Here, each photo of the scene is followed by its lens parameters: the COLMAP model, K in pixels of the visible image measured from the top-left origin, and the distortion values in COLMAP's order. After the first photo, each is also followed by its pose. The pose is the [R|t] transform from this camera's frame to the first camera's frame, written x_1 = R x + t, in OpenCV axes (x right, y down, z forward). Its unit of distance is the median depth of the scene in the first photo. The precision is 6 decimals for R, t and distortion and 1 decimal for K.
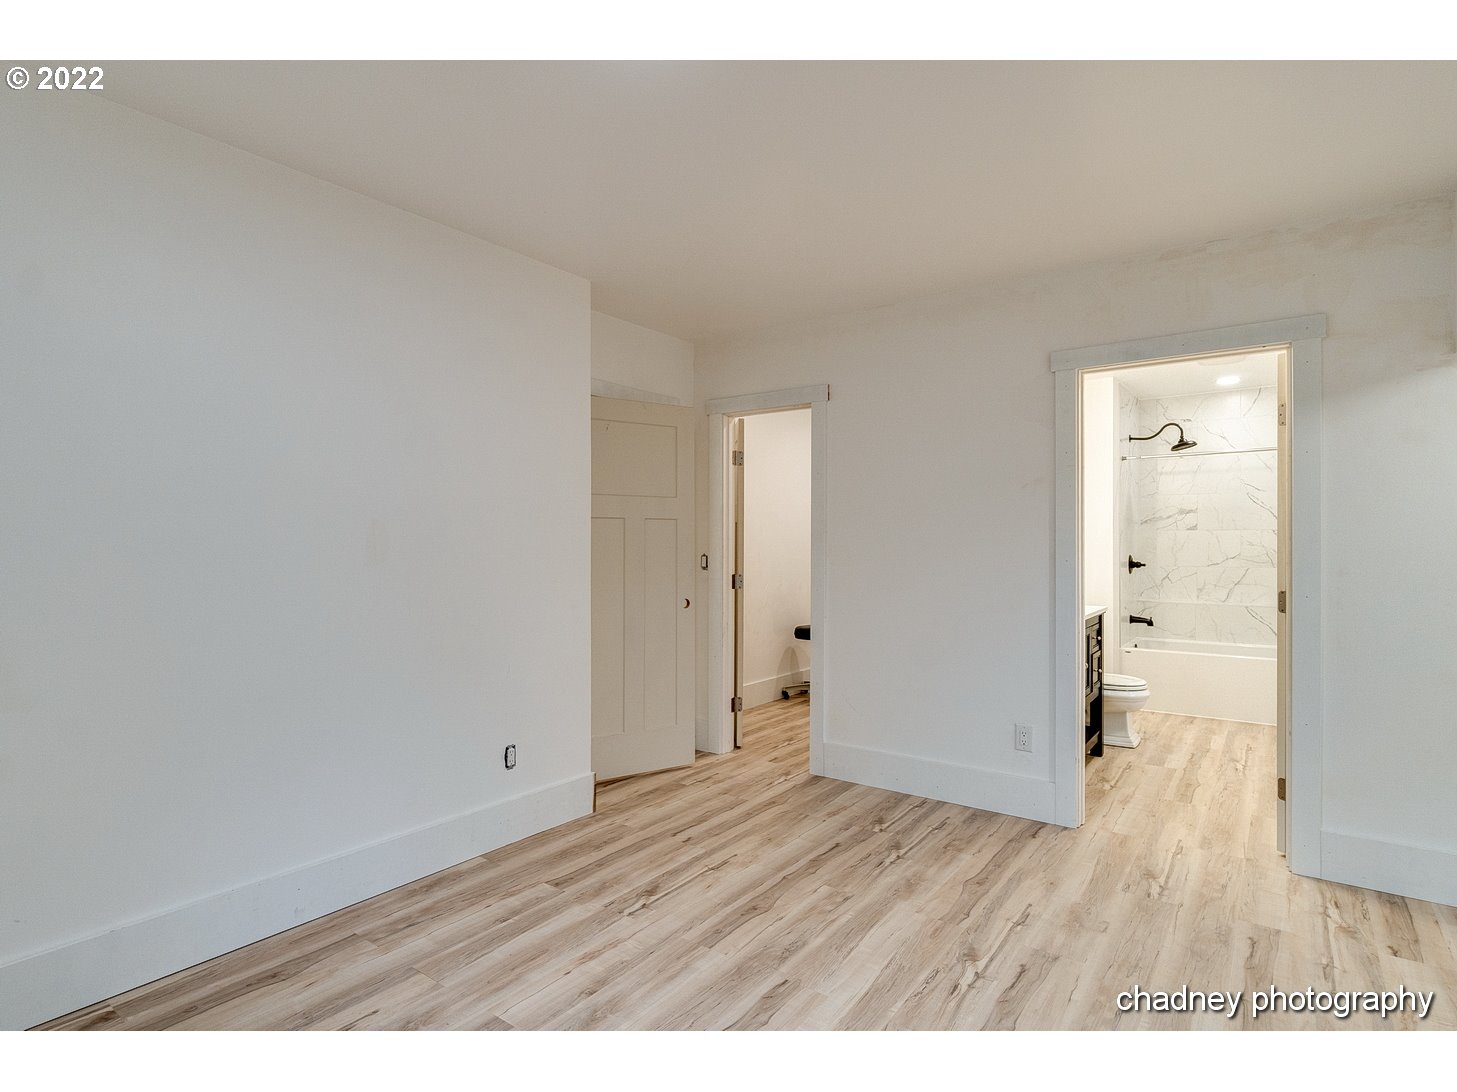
lens RADIAL K [[749.8, 0, 728.5], [0, 749.8, 546.0], [0, 0, 1]] dist [-0.001112, -0.000195]
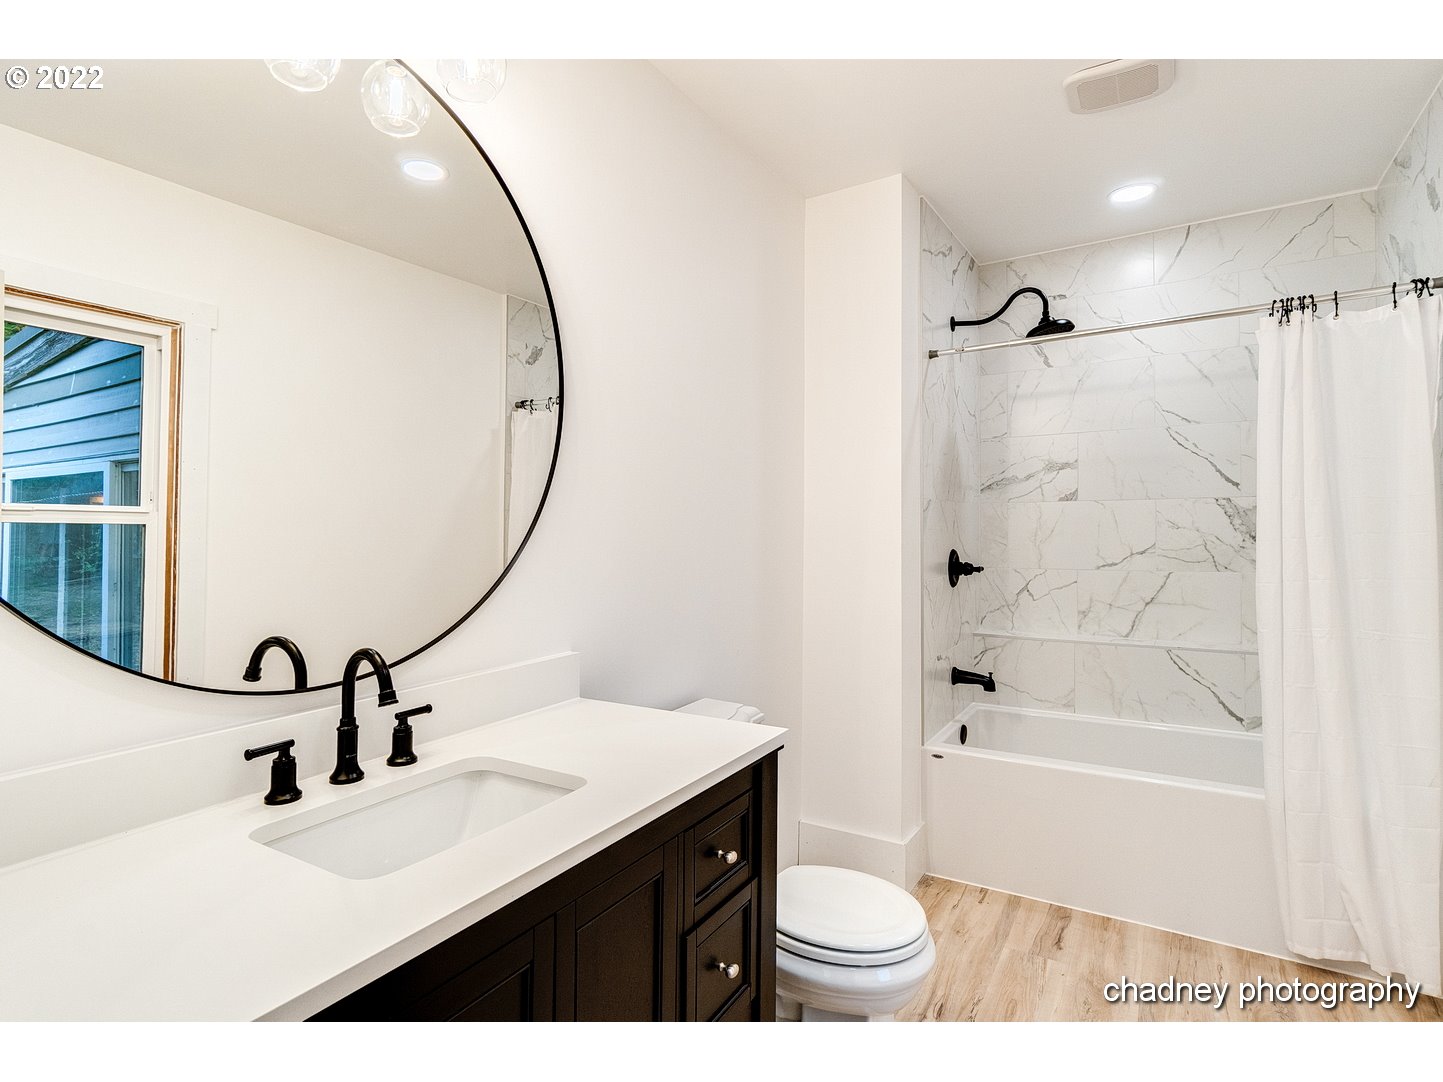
lens RADIAL K [[738.2, 0, 732.0], [0, 738.2, 533.2], [0, 0, 1]] dist [0.000291, 0.000959]
pose [[0.995028, -0.009577, 0.099131, 0.330183], [0.008947, 0.999937, 0.006805, -0.003945], [-0.099190, -0.005885, 0.995051, 0.504750]]
